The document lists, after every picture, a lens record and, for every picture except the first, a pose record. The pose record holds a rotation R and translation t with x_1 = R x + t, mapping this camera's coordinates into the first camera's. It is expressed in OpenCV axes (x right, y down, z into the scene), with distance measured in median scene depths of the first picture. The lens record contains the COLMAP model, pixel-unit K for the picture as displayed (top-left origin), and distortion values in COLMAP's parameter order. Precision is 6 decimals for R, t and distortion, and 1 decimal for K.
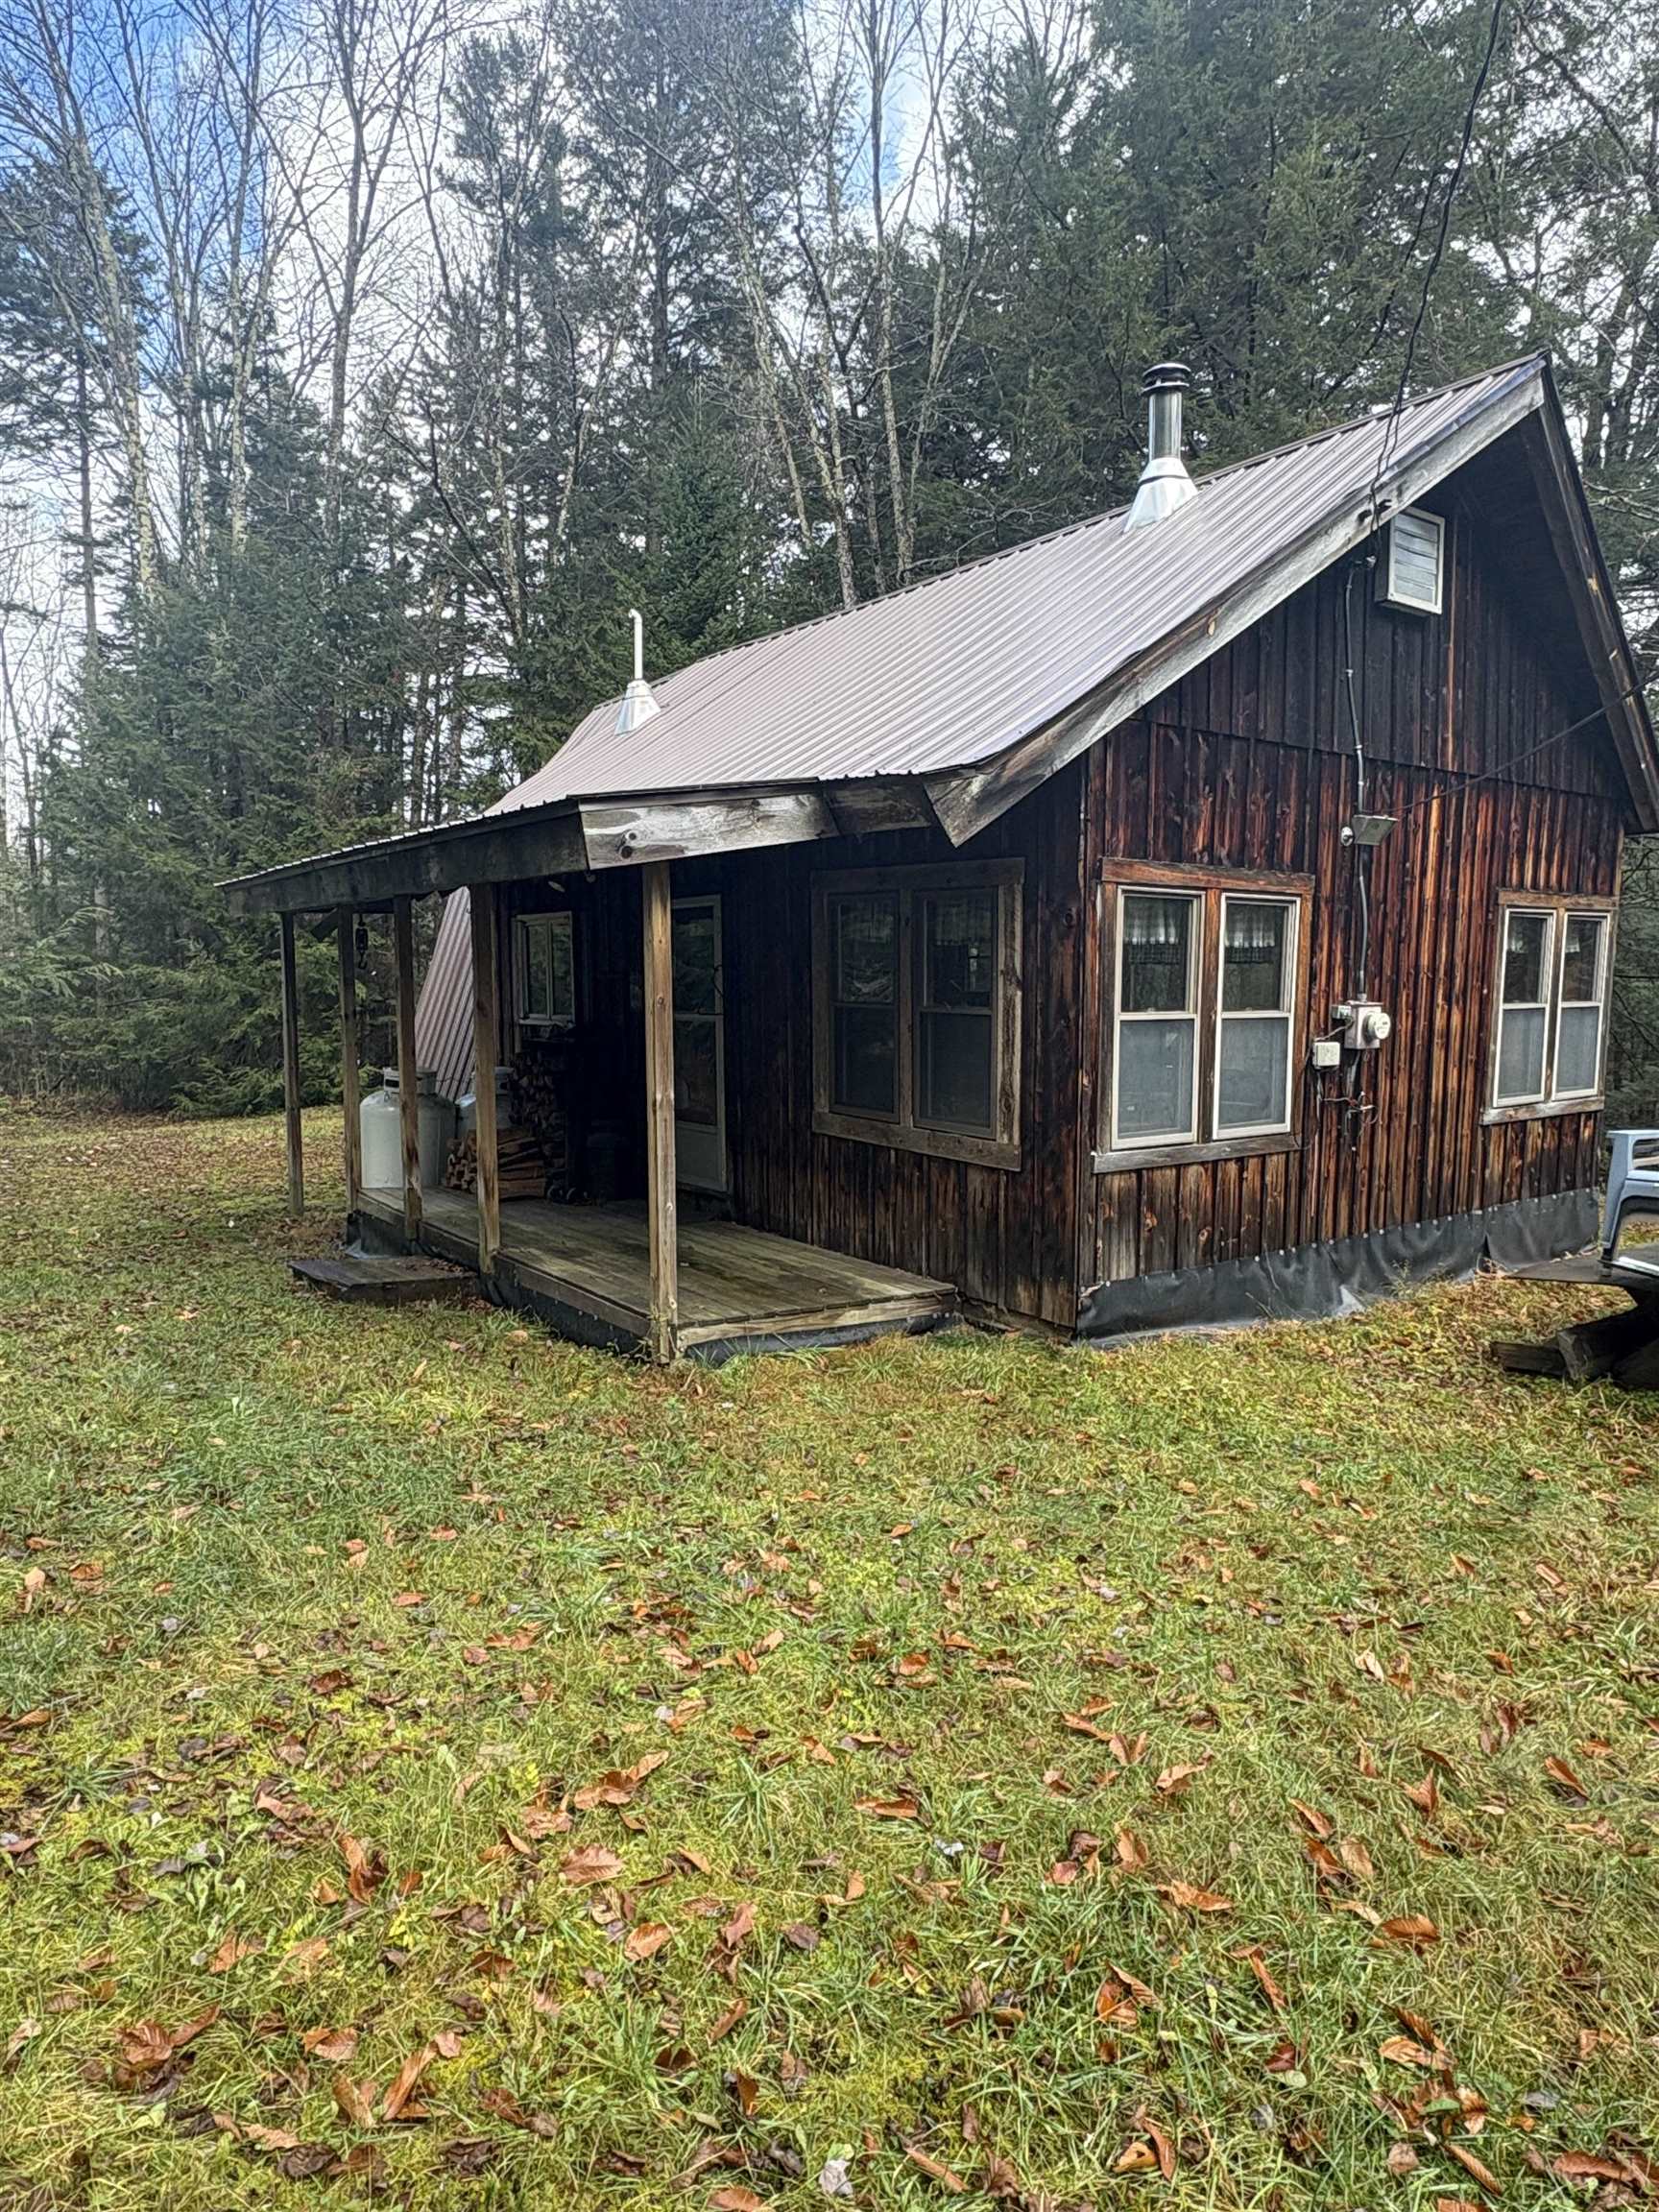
lens RADIAL K [[1371.1, 0, 827.5], [0, 1371.1, 1110.5], [0, 0, 1]] dist [0.004244, 0.001795]
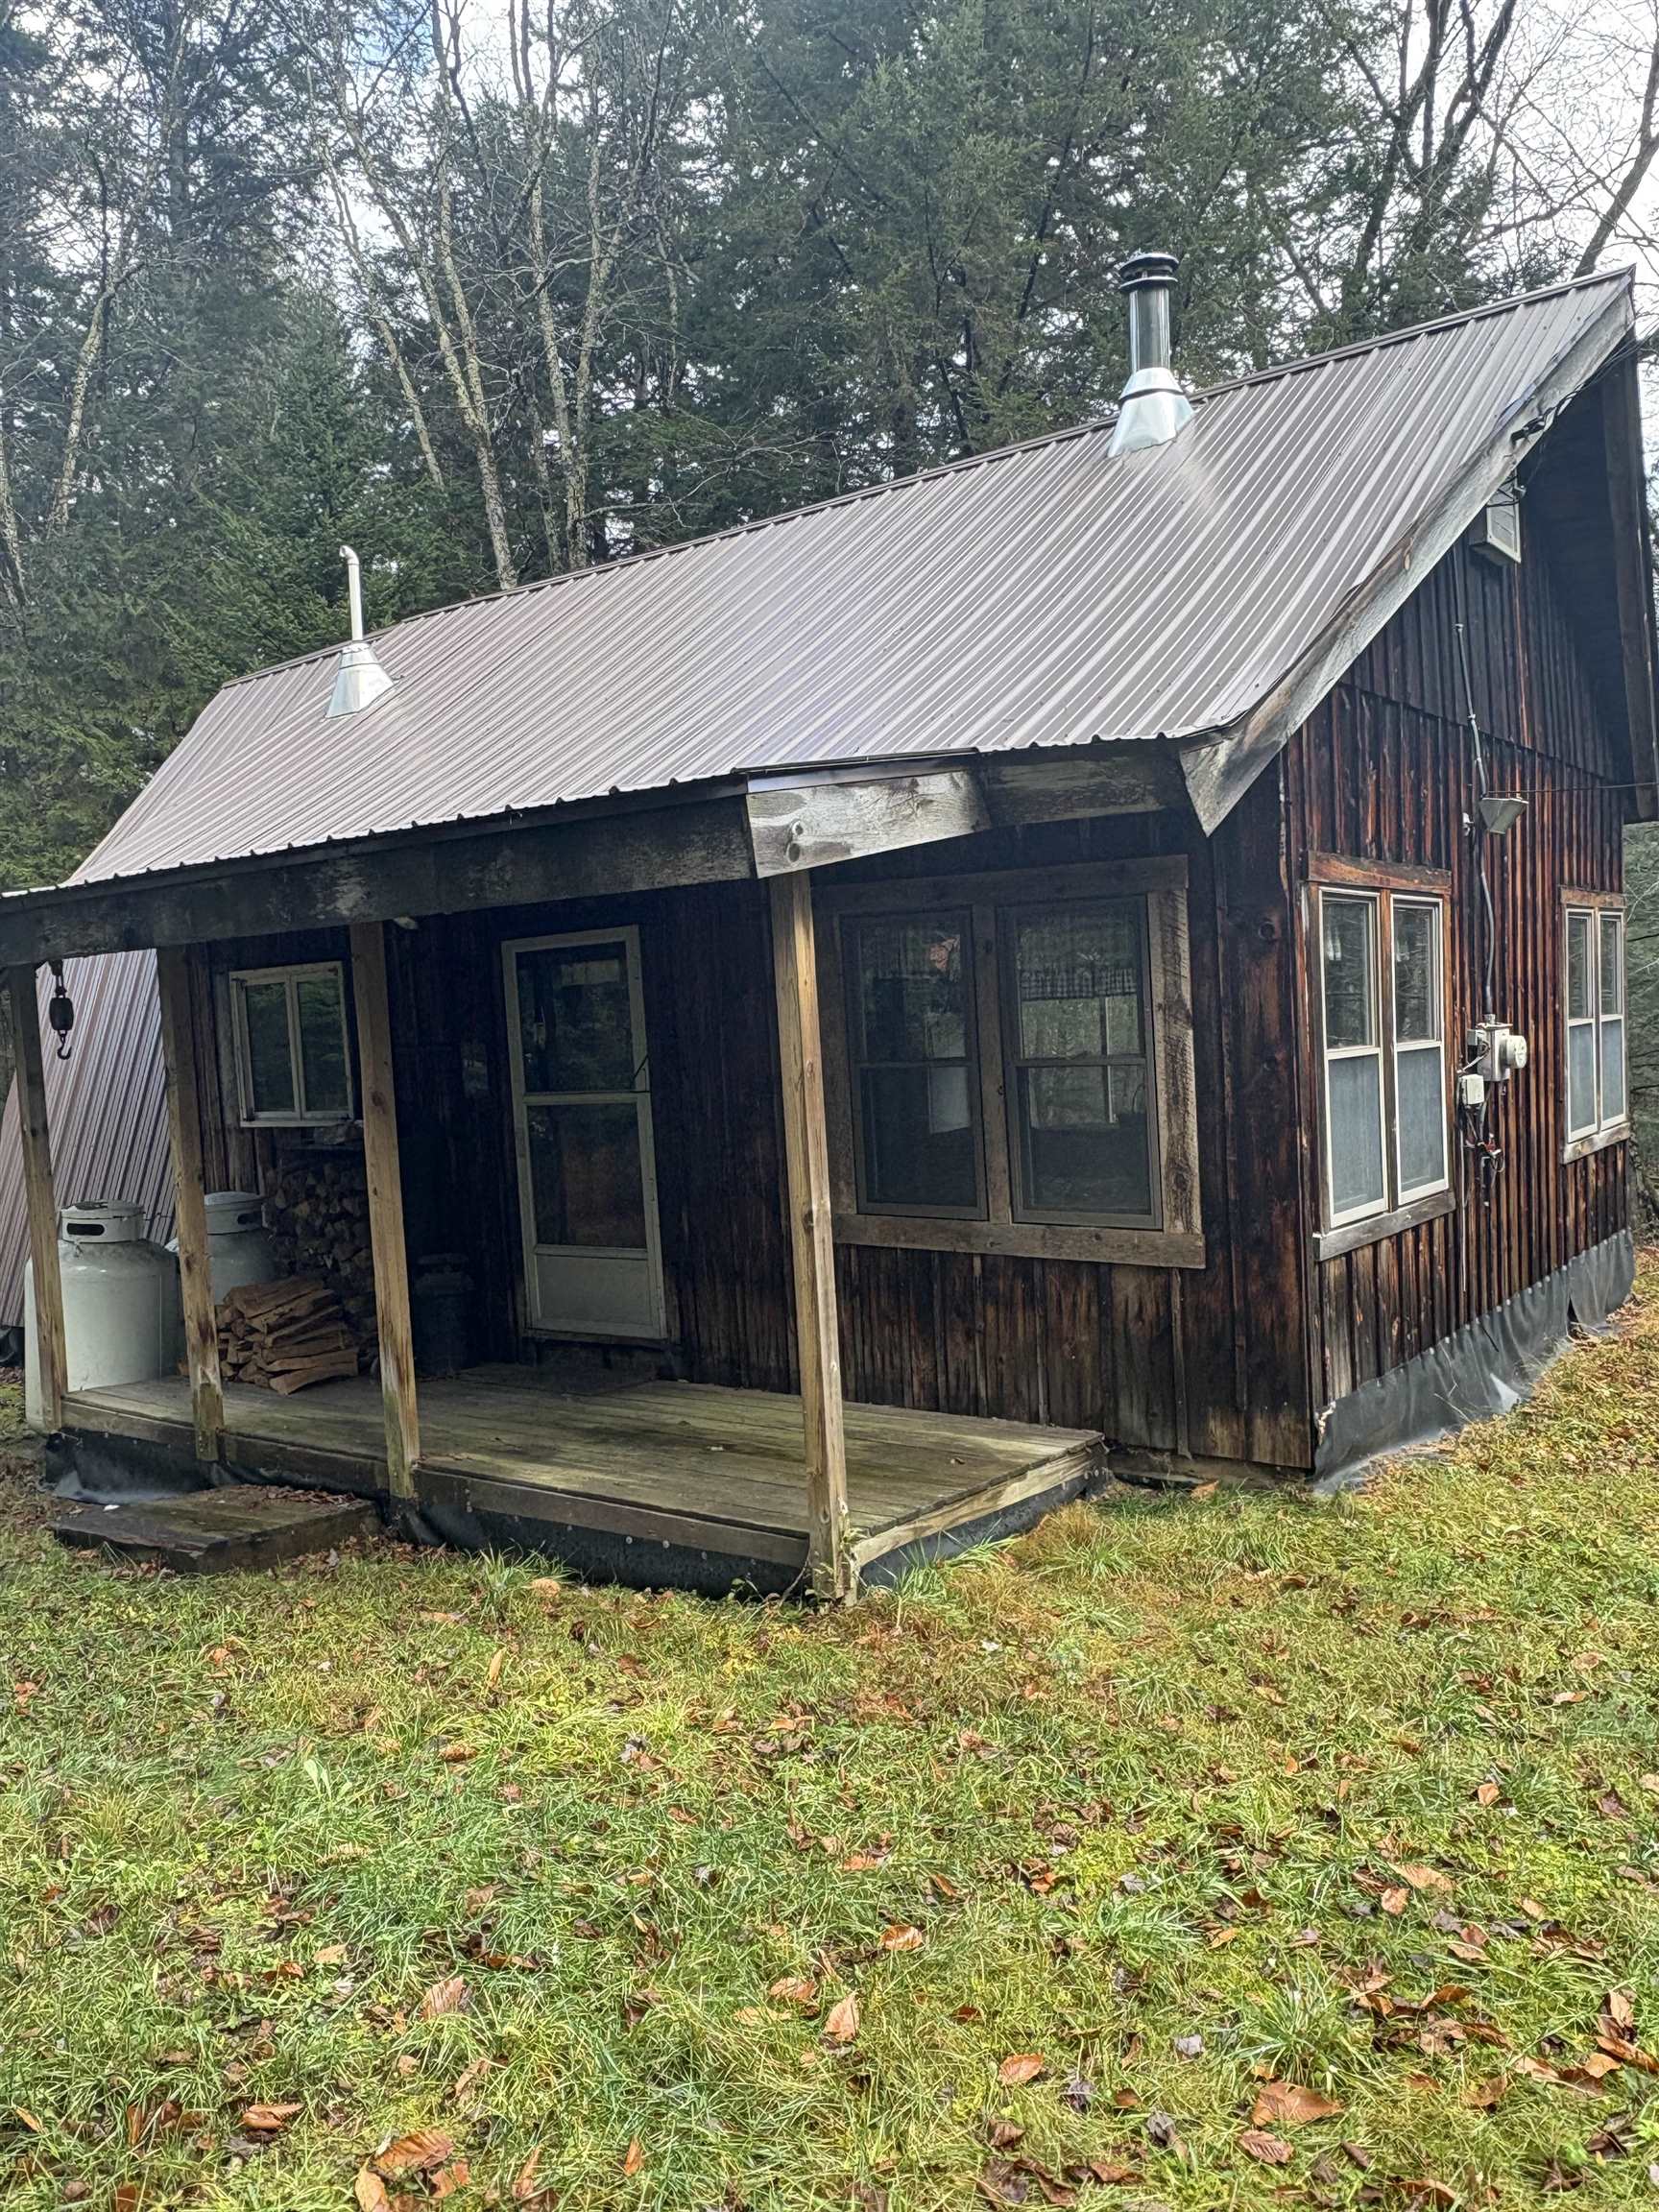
lens RADIAL K [[1688.5, 0, 833.7], [0, 1688.5, 1106.6], [0, 0, 1]] dist [0.030274, -0.032908]
pose [[0.954041, -0.065833, 0.292356, -0.318666], [0.082339, 0.995610, -0.044501, -0.019304], [-0.288143, 0.066528, 0.955273, 0.165482]]
